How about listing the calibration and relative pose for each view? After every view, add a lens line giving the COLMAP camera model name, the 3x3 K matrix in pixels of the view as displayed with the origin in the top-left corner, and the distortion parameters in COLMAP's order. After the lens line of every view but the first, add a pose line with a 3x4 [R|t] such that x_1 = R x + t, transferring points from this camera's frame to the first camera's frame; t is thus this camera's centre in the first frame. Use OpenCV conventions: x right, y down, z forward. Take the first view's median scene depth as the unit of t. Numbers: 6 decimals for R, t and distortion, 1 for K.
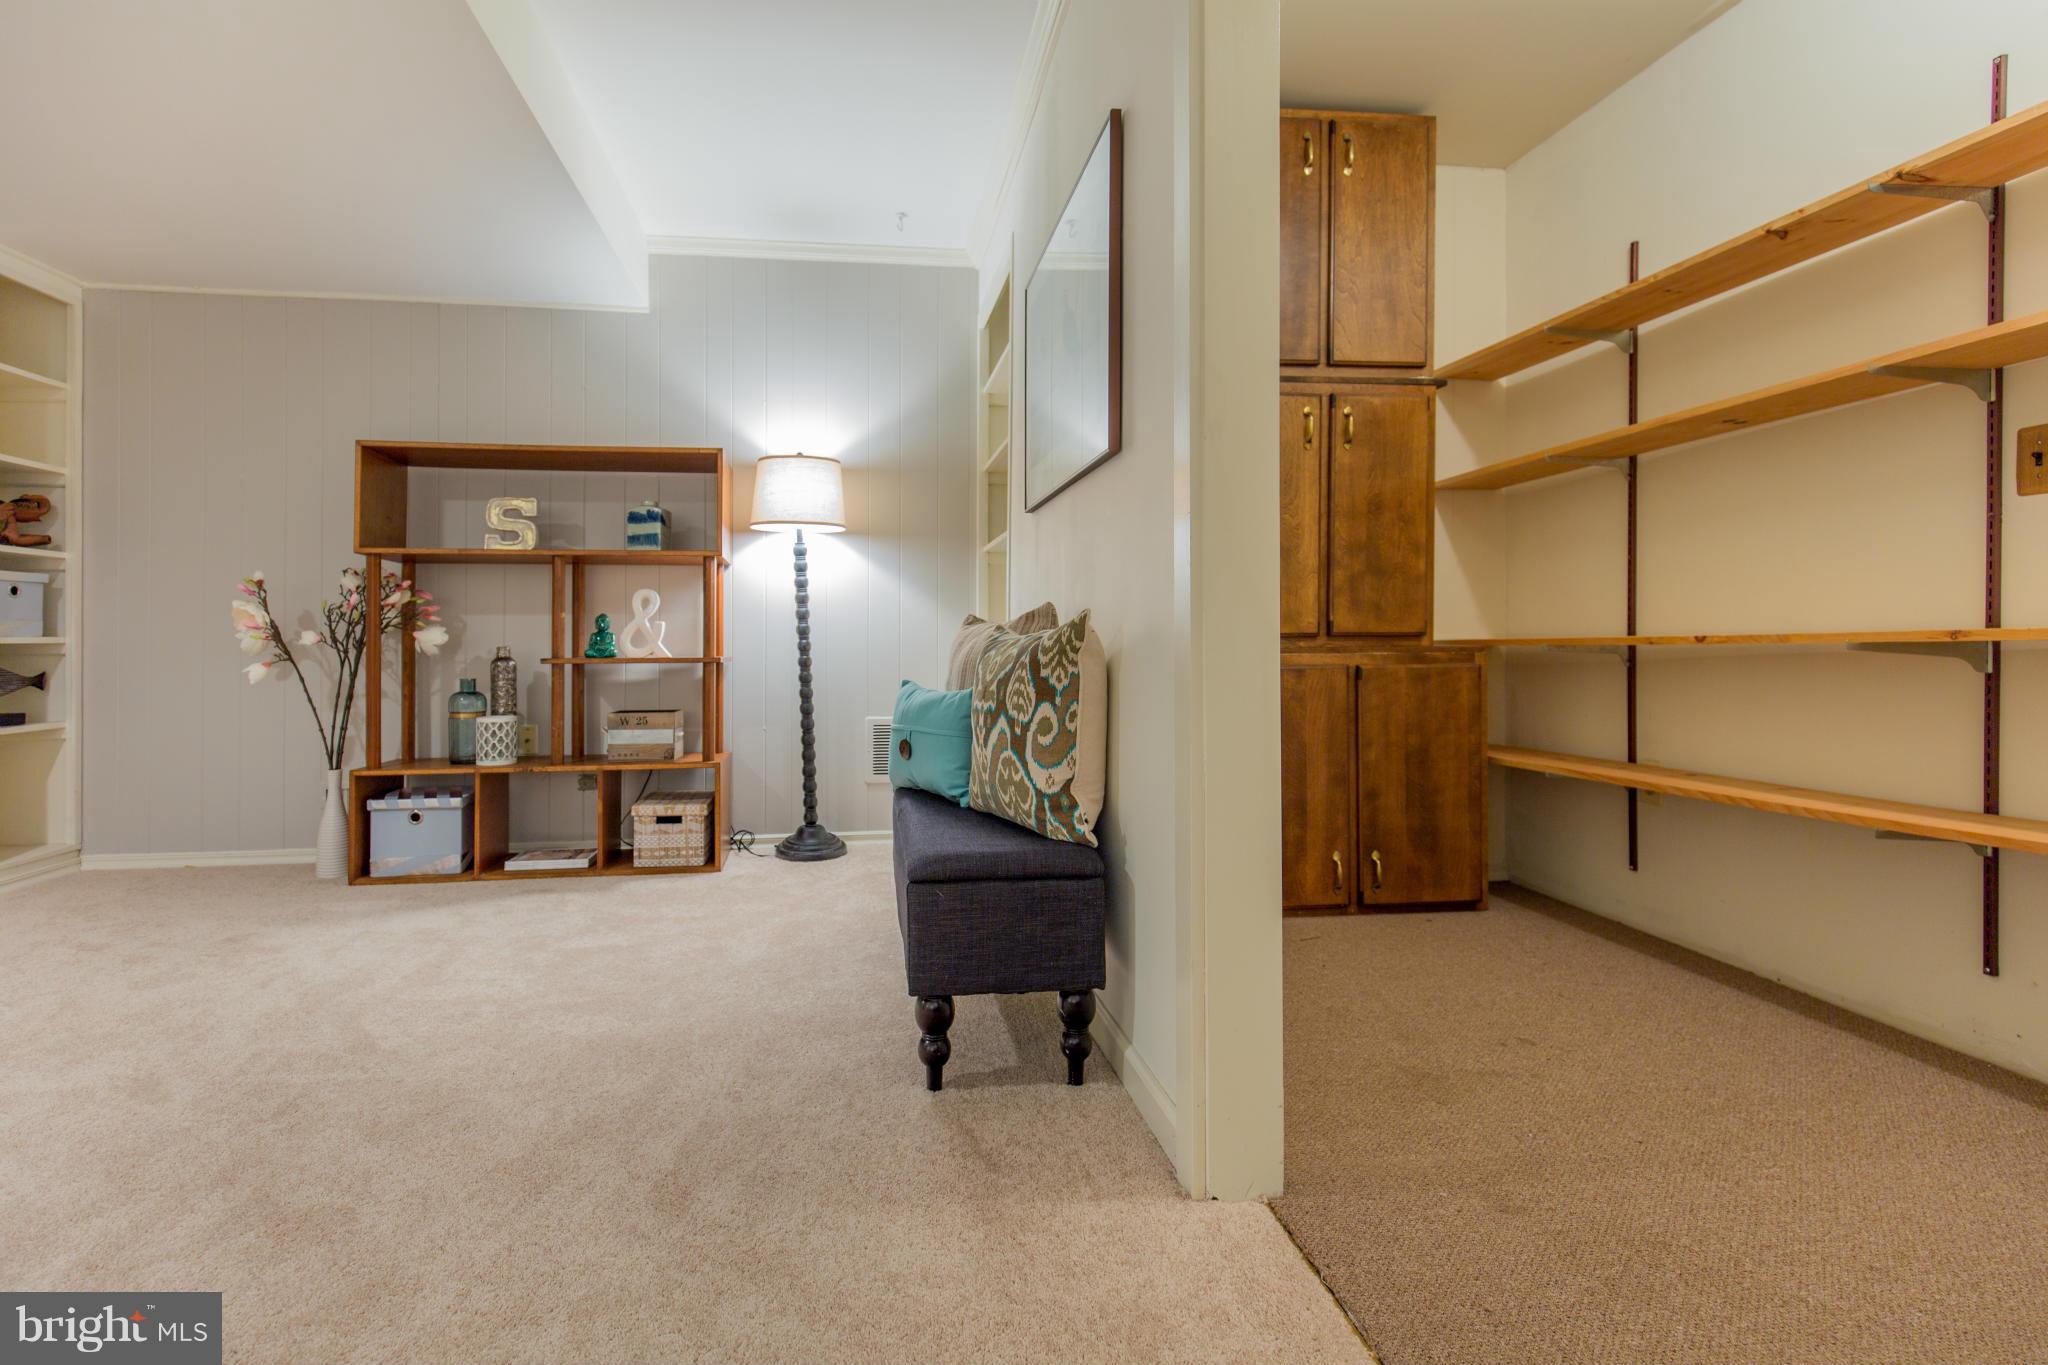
lens RADIAL K [[946.9, 0, 961.9], [0, 946.9, 641.7], [0, 0, 1]] dist [0.005510, -0.000141]
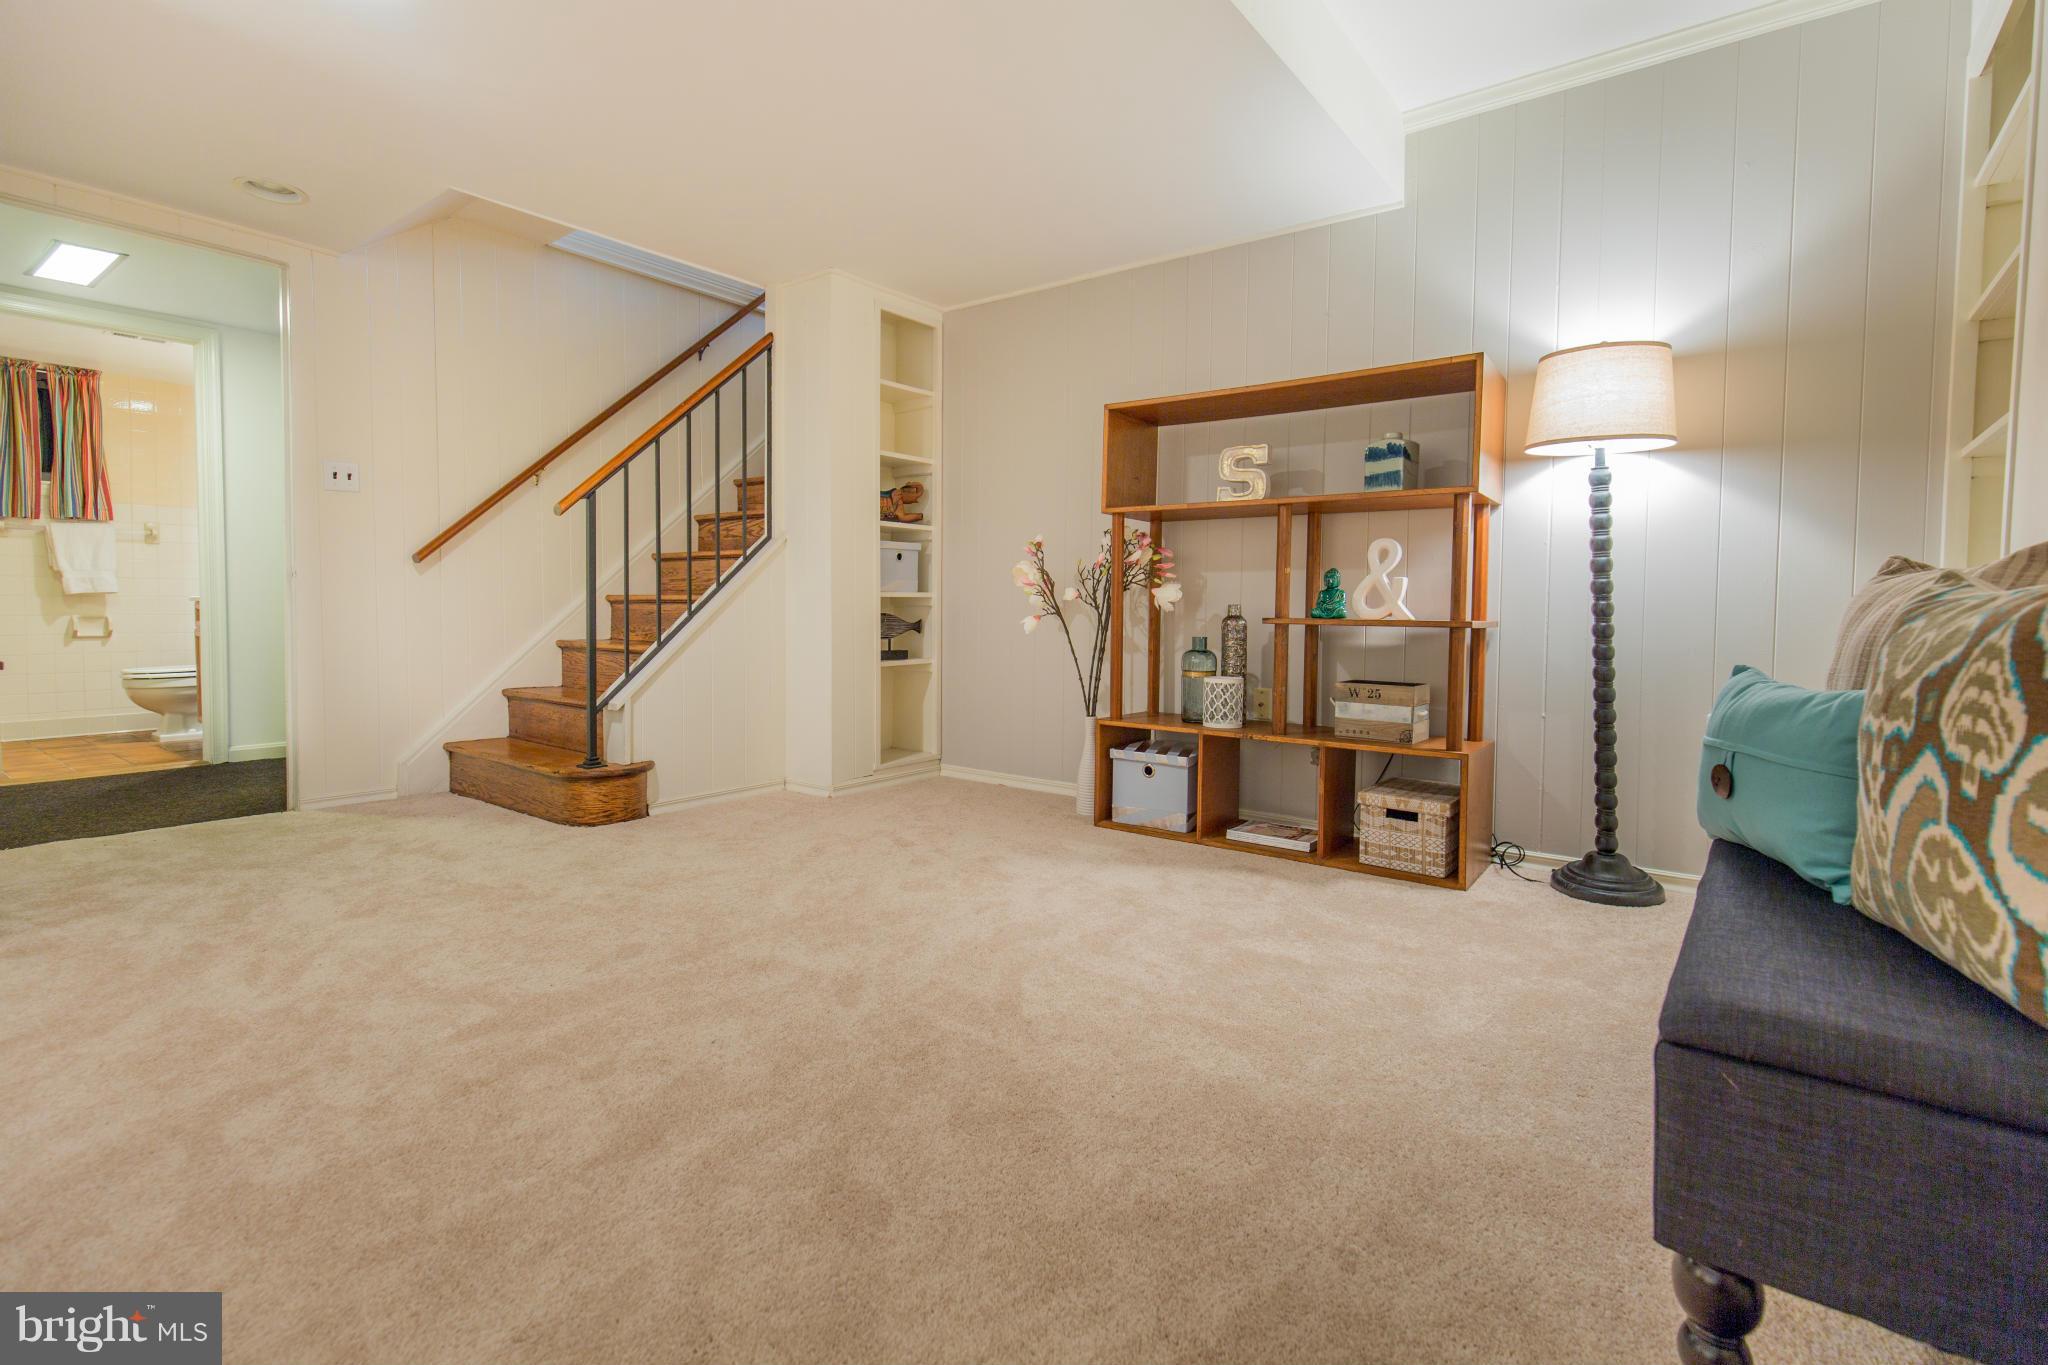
lens RADIAL K [[946.9, 0, 1007.7], [0, 946.9, 630.8], [0, 0, 1]] dist [0.005510, -0.000141]
pose [[0.708132, 0.032221, -0.705344, 0.028354], [-0.011691, 0.999356, 0.033915, 0.002157], [0.705983, -0.015770, 0.708053, 0.174422]]
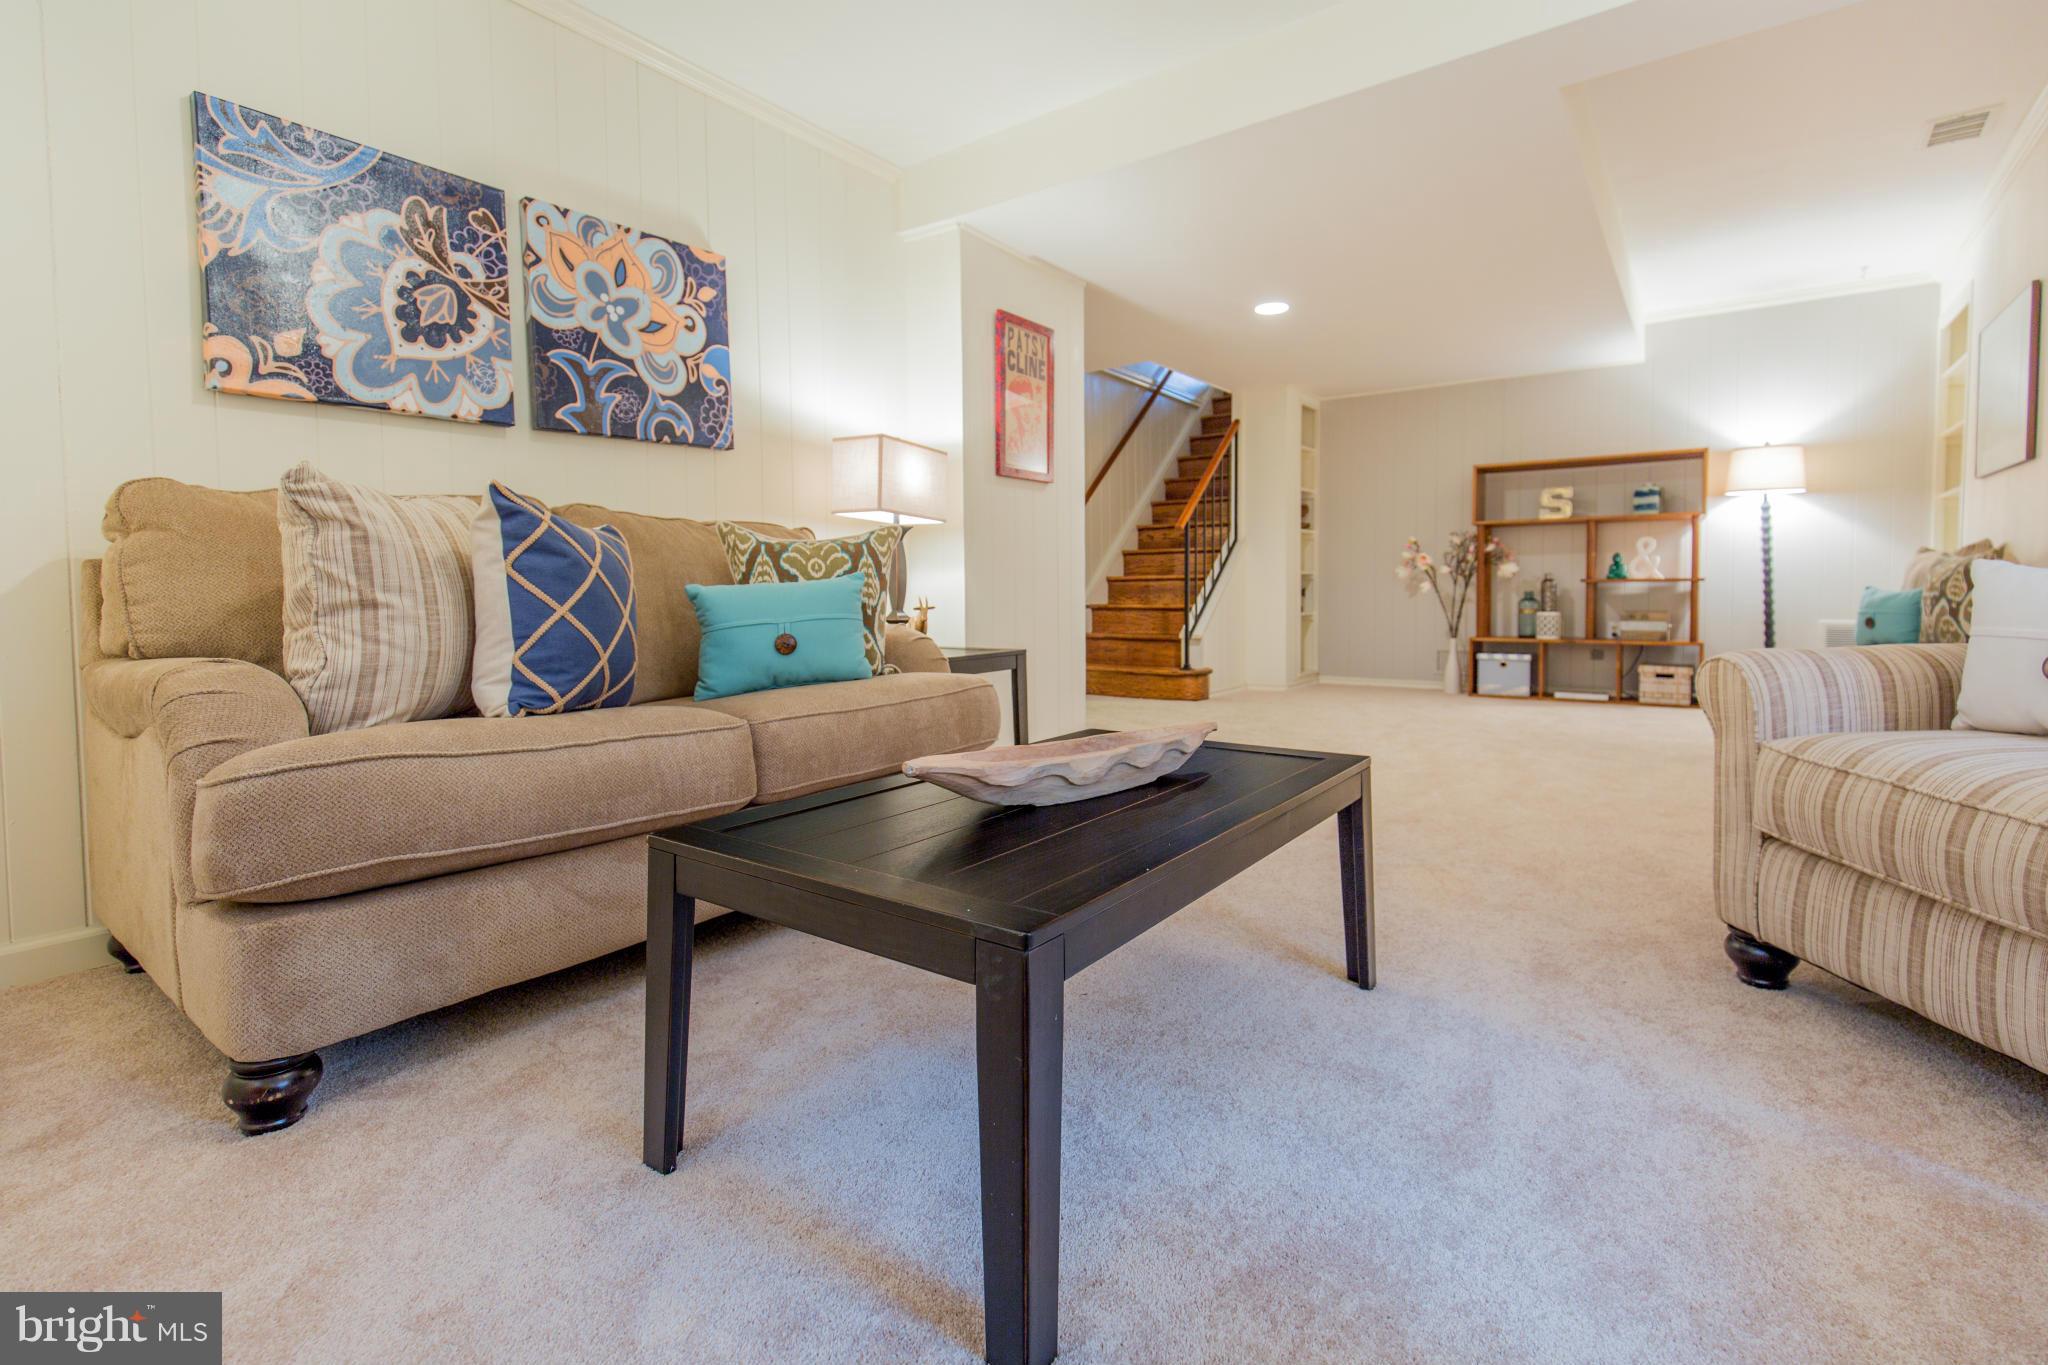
lens RADIAL K [[946.9, 0, 992.5], [0, 946.9, 615.1], [0, 0, 1]] dist [0.005510, -0.000141]
pose [[0.718565, 0.017662, -0.695235, -0.000946], [0.007298, 0.999431, 0.032932, 0.018588], [0.695421, -0.028738, 0.718028, -1.033155]]
